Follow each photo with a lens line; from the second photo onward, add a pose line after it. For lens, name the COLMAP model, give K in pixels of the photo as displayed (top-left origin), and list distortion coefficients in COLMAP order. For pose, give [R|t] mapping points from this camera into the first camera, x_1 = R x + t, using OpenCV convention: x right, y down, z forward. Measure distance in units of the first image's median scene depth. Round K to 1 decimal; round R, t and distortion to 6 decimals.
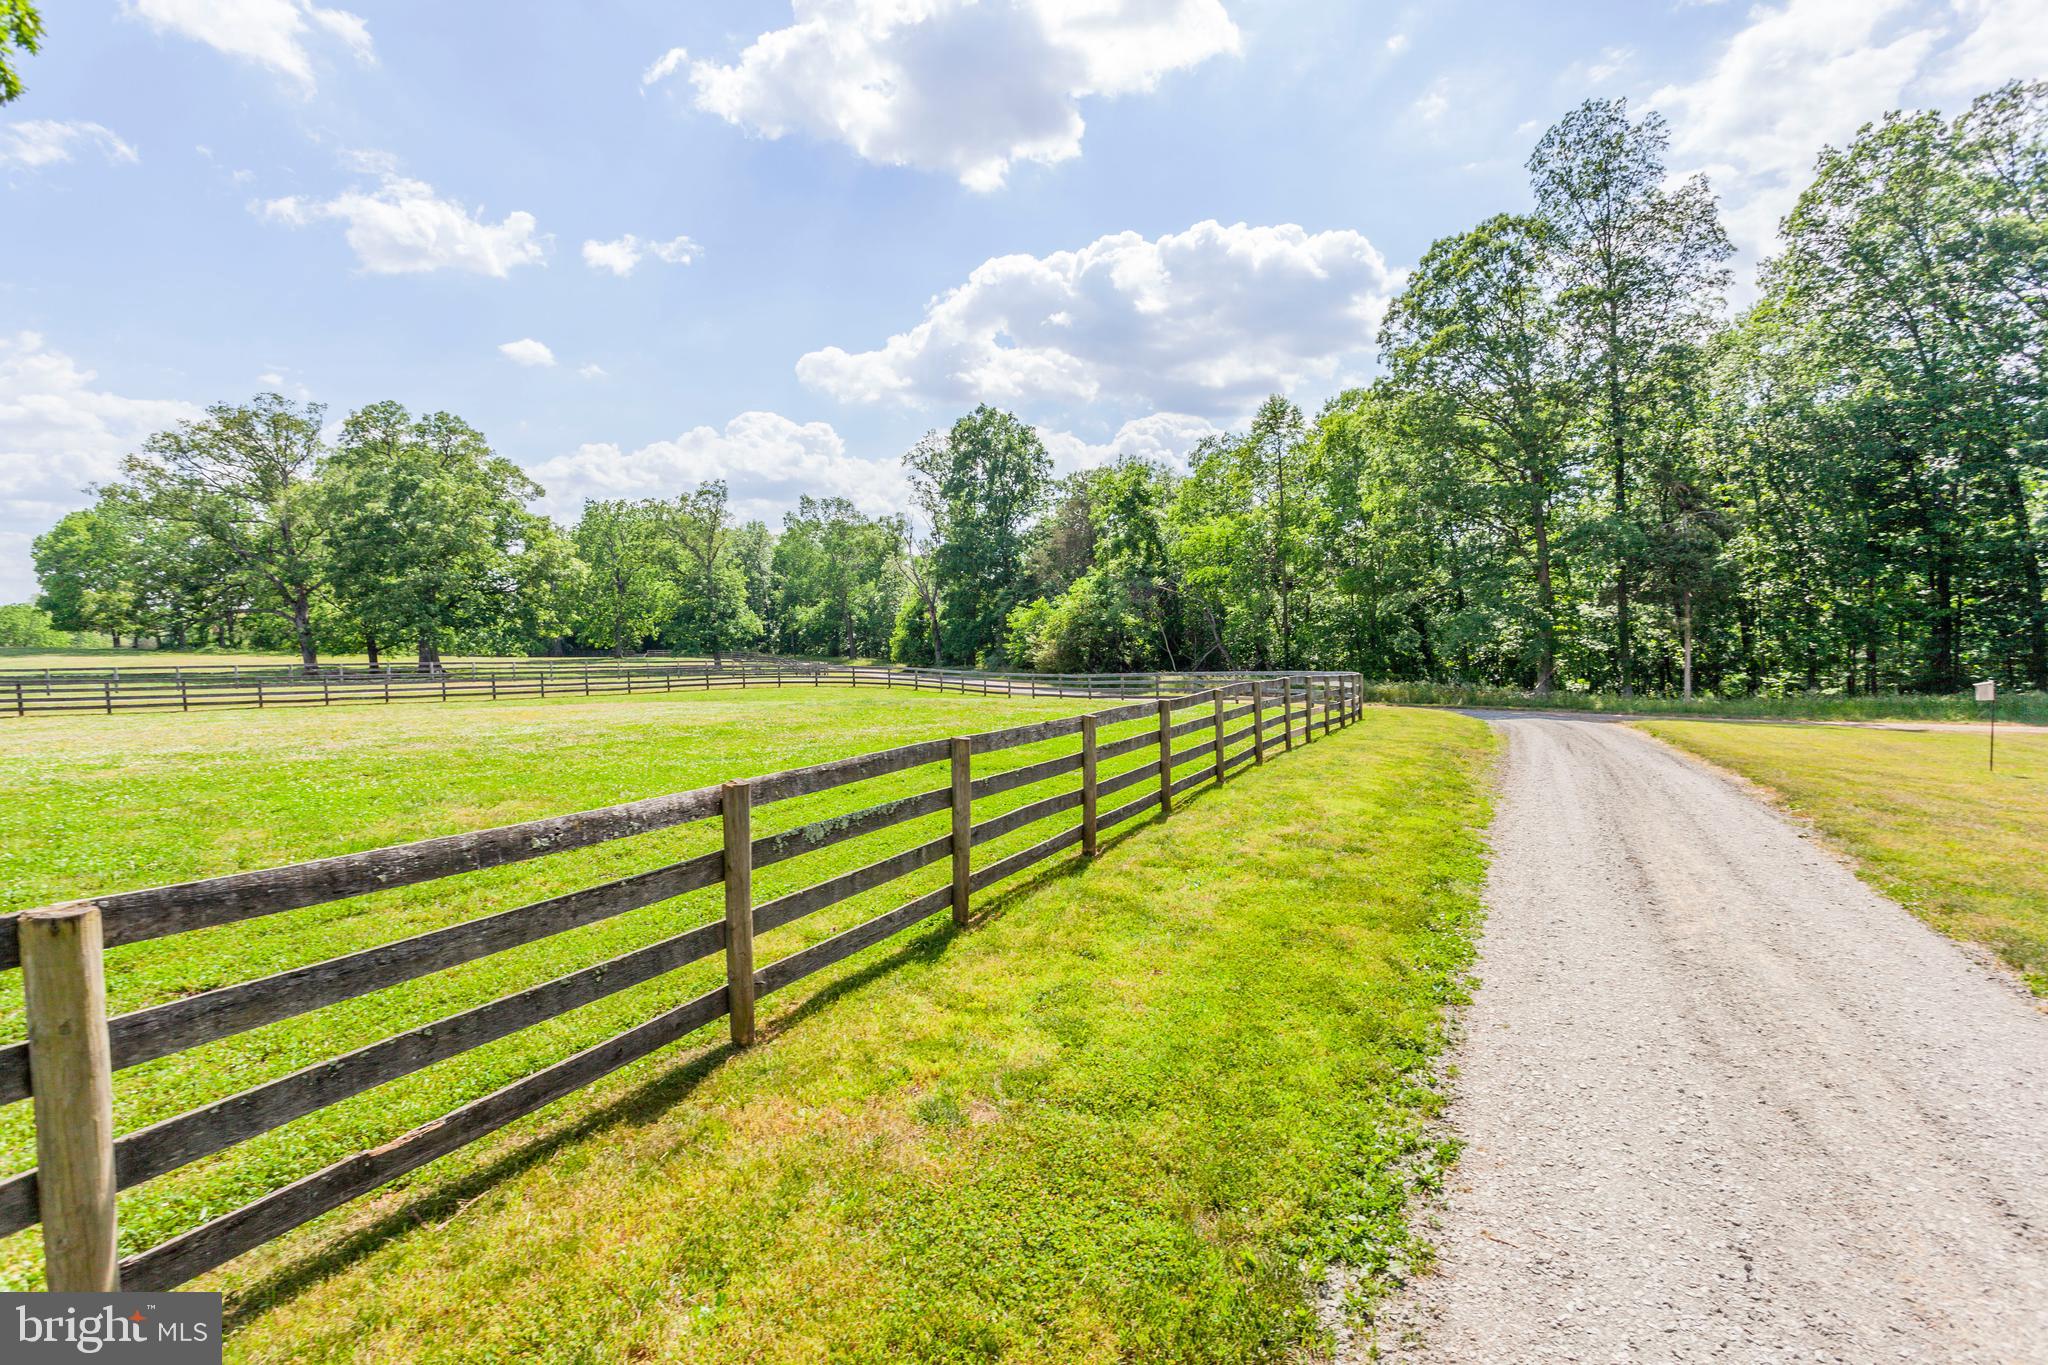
lens RADIAL K [[961.1, 0, 1023.3], [0, 961.1, 664.9], [0, 0, 1]] dist [0.004926, 0.000874]
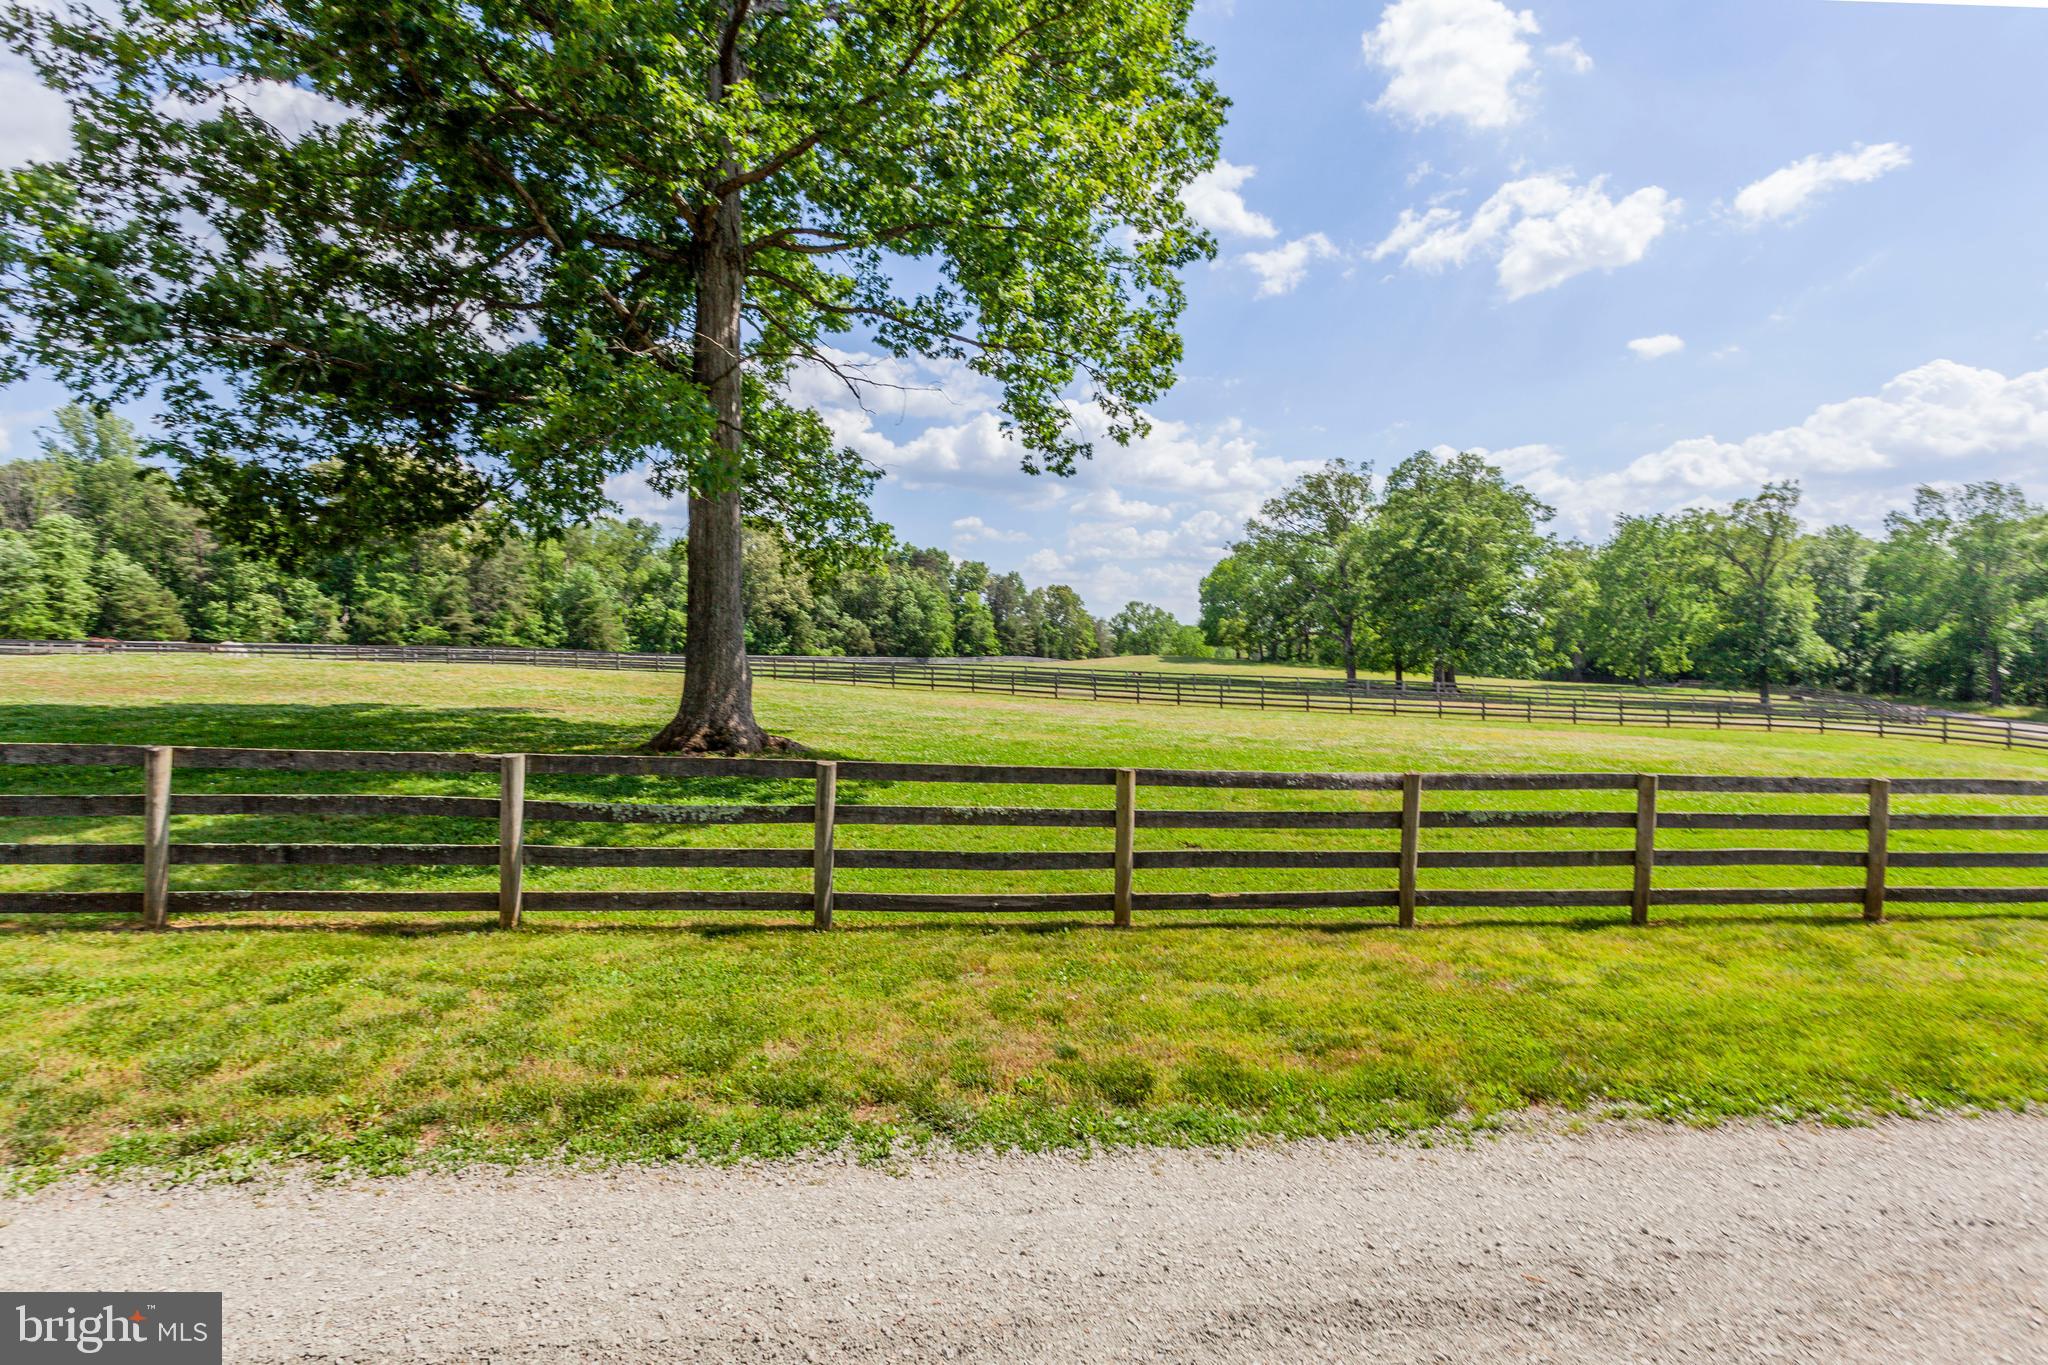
lens RADIAL K [[1060.2, 0, 1020.7], [0, 1060.2, 701.5], [0, 0, 1]] dist [0.001816, 0.002693]
pose [[0.562322, 0.067803, -0.824134, 0.131227], [-0.055975, 0.997468, 0.043870, -0.007274], [0.825022, 0.021462, 0.564694, -0.097866]]
